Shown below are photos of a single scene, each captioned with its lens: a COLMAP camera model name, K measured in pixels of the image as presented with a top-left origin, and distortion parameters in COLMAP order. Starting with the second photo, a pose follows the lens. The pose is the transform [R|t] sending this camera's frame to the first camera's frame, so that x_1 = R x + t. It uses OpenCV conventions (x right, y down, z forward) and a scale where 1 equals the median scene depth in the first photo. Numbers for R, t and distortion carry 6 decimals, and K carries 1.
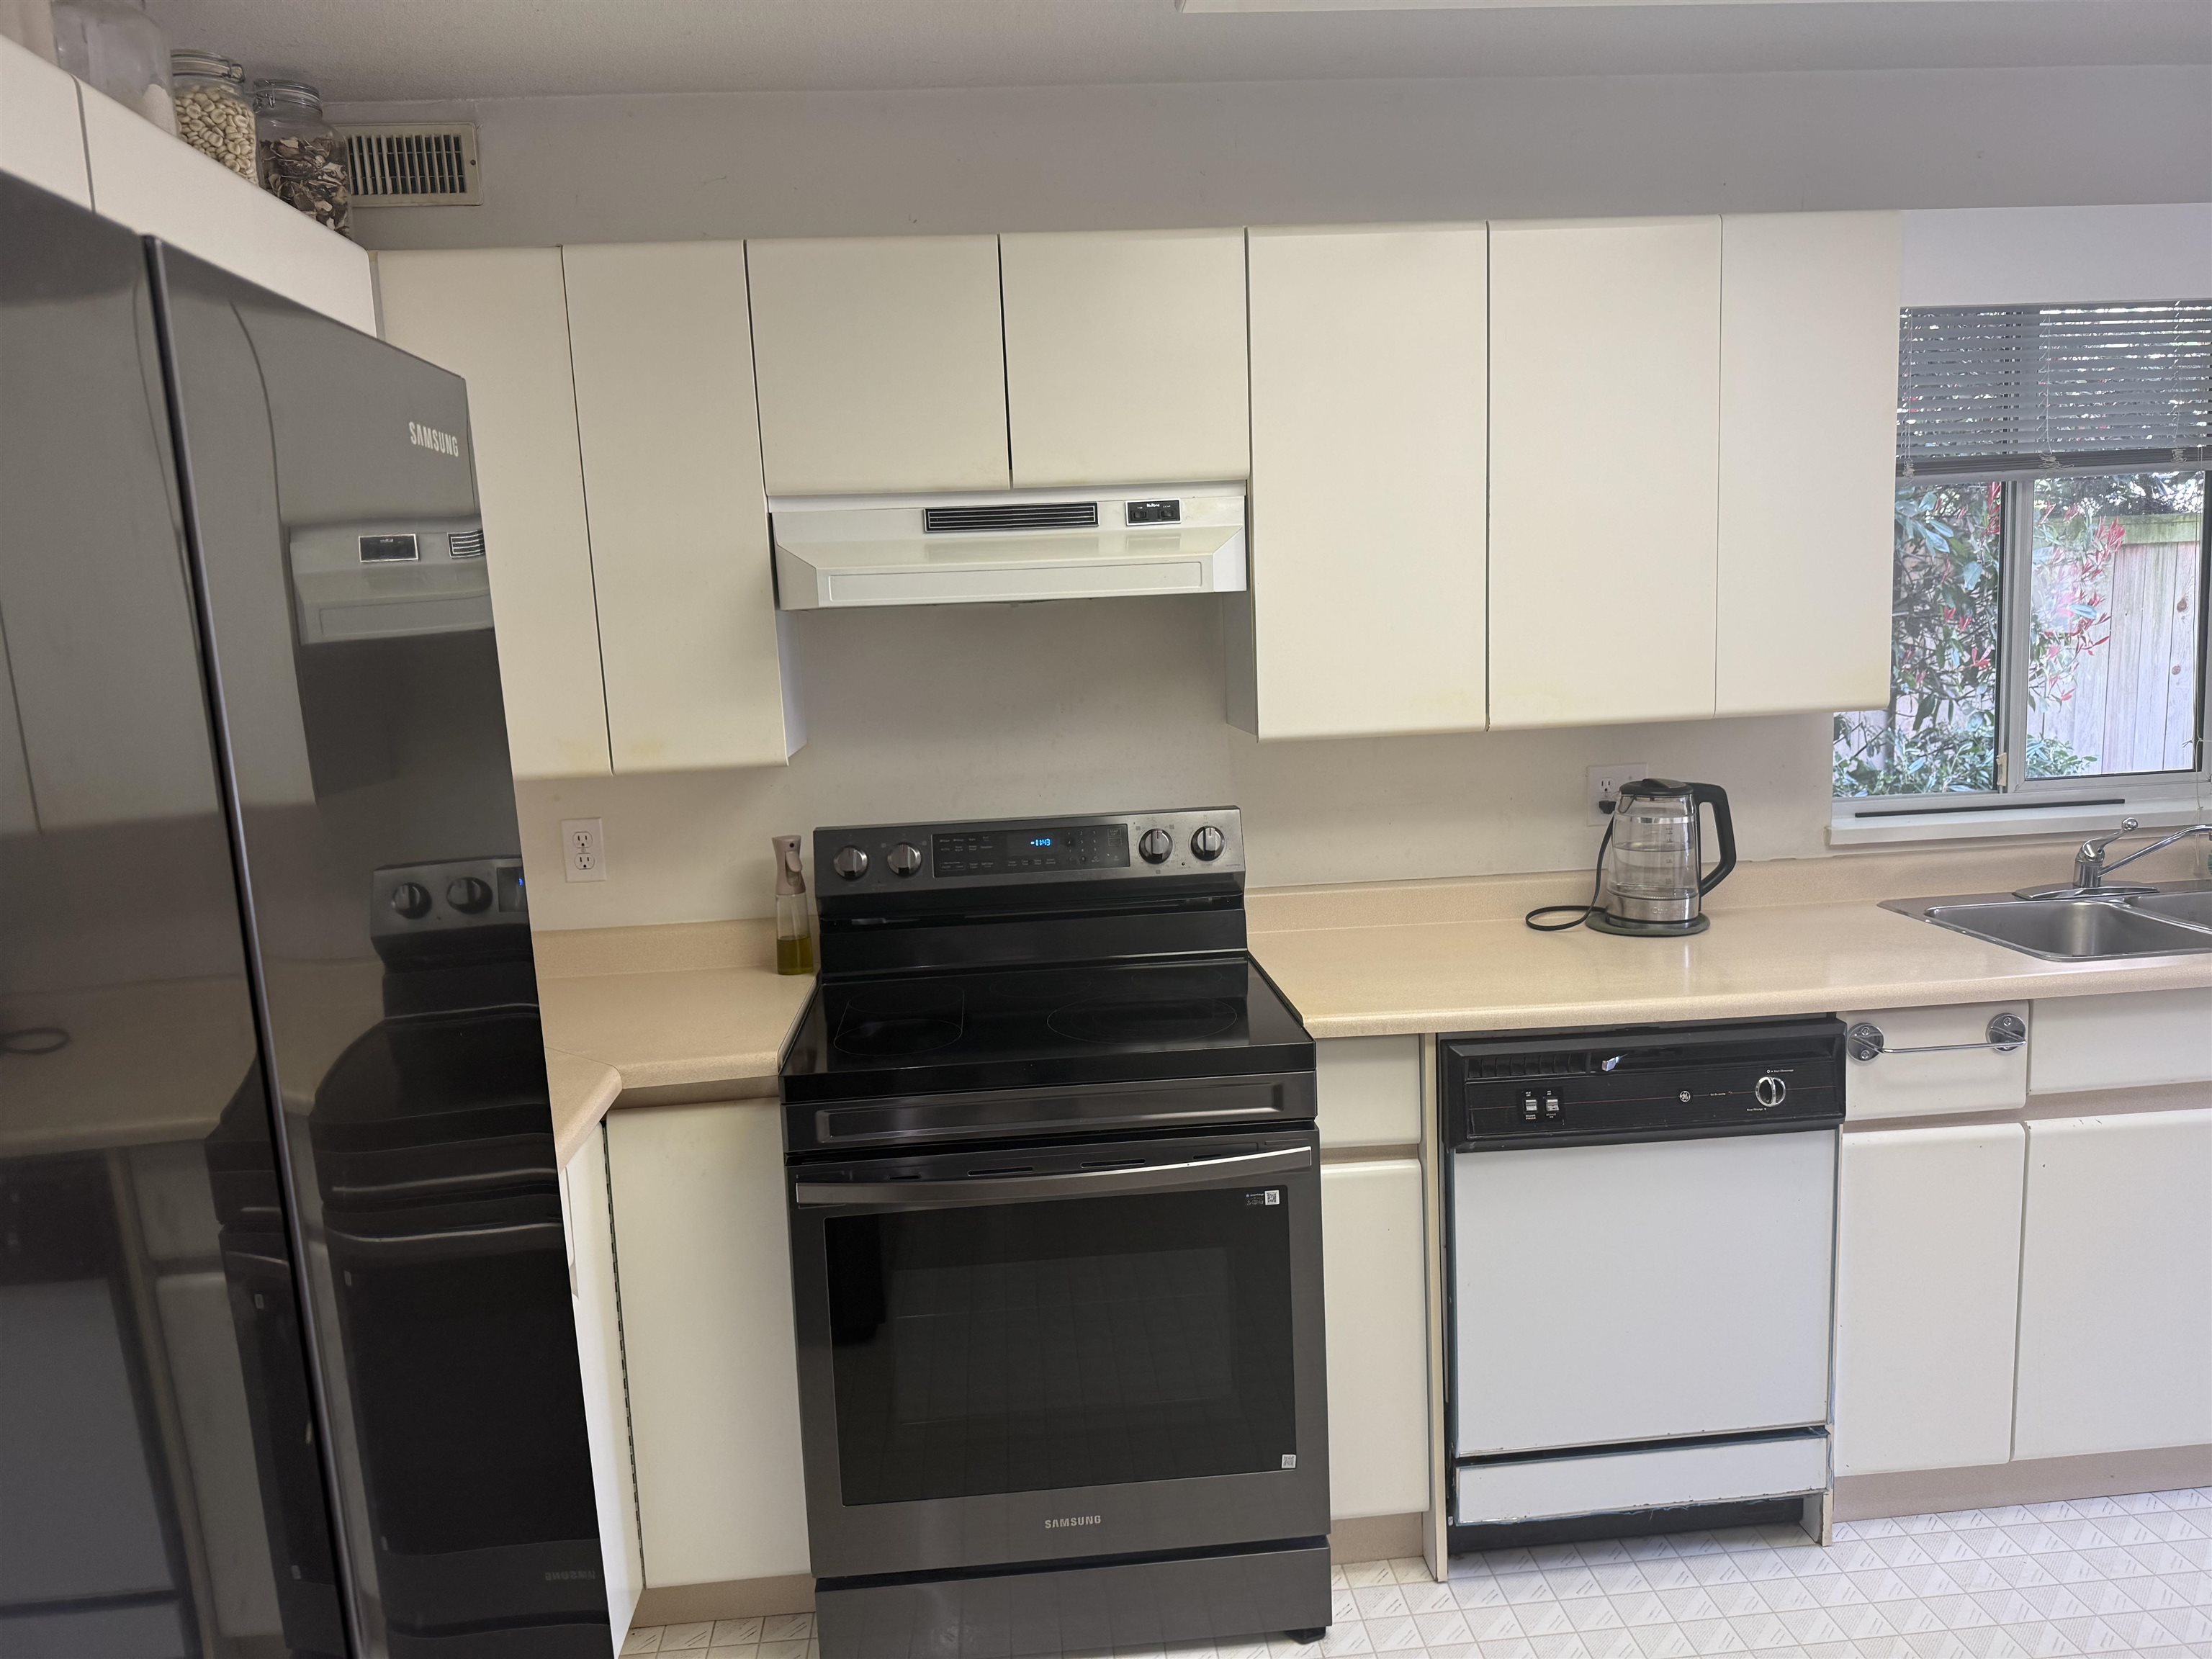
lens RADIAL K [[1565.6, 0, 1110.9], [0, 1565.6, 833.0], [0, 0, 1]] dist [0.004147, 0.001068]
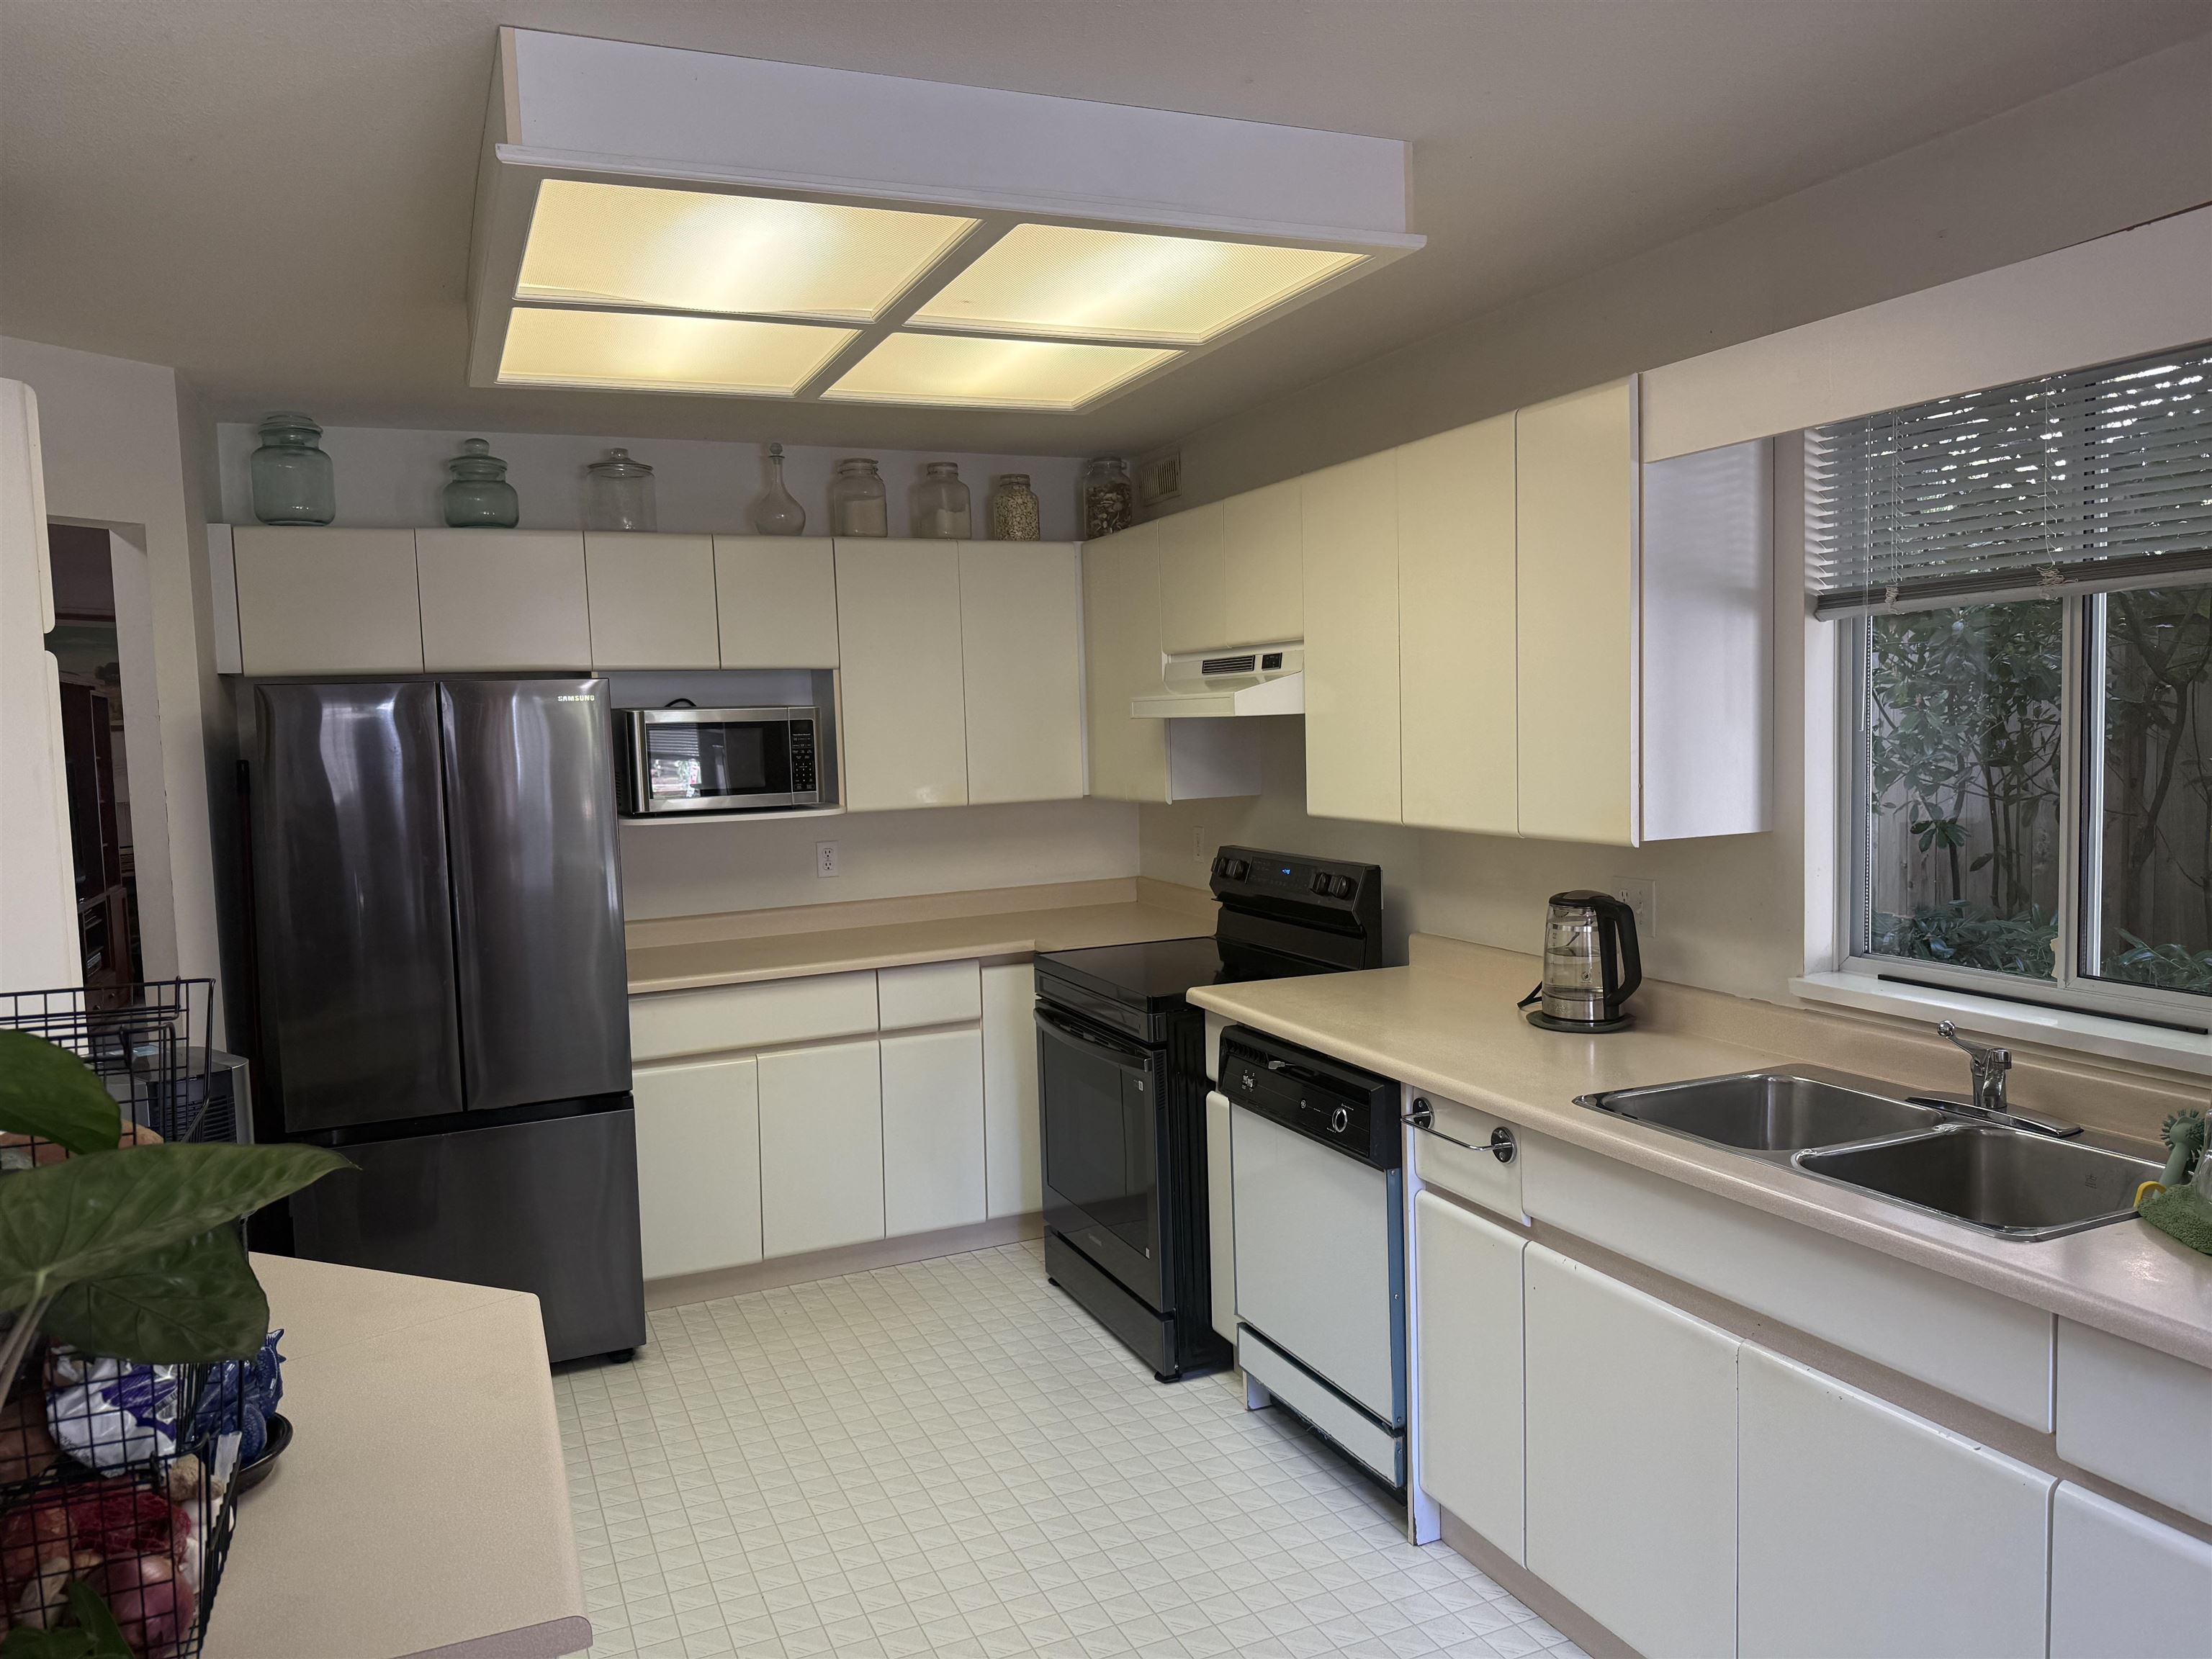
lens RADIAL K [[1565.6, 0, 1109.3], [0, 1565.6, 833.0], [0, 0, 1]] dist [0.004147, 0.001068]
pose [[0.316097, 0.106099, -0.942775, 1.452730], [-0.116251, 0.990570, 0.072500, -0.131039], [0.941577, 0.086682, 0.325451, 0.362851]]
